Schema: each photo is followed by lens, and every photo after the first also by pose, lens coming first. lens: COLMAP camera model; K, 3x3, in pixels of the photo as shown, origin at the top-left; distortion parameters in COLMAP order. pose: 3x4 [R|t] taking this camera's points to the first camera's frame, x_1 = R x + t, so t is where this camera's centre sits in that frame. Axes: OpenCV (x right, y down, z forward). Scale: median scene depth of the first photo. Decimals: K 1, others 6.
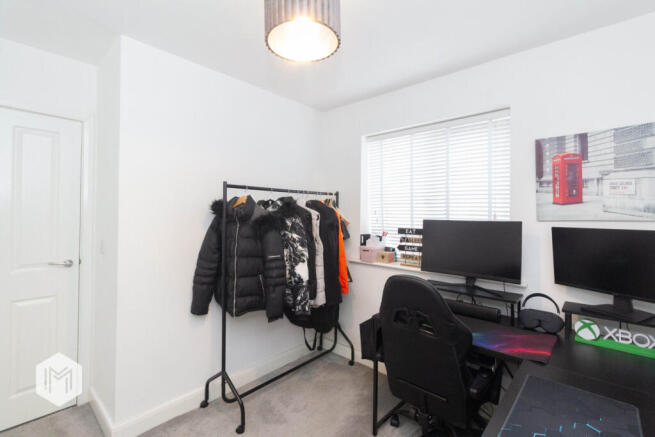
lens RADIAL K [[301.0, 0, 327.7], [0, 301.0, 215.9], [0, 0, 1]] dist [-0.000845, -0.000116]
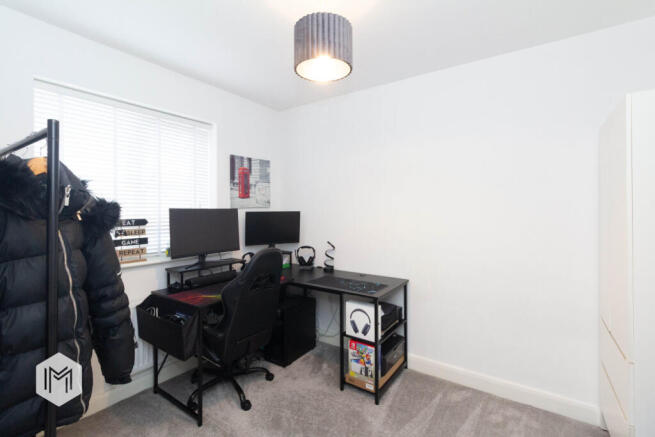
lens RADIAL K [[301.0, 0, 327.4], [0, 301.0, 213.2], [0, 0, 1]] dist [-0.000845, -0.000116]
pose [[-0.139050, -0.025012, 0.989969, -0.906473], [-0.000886, 0.999684, 0.025133, 0.002419], [-0.990285, 0.002617, -0.139028, 0.752688]]
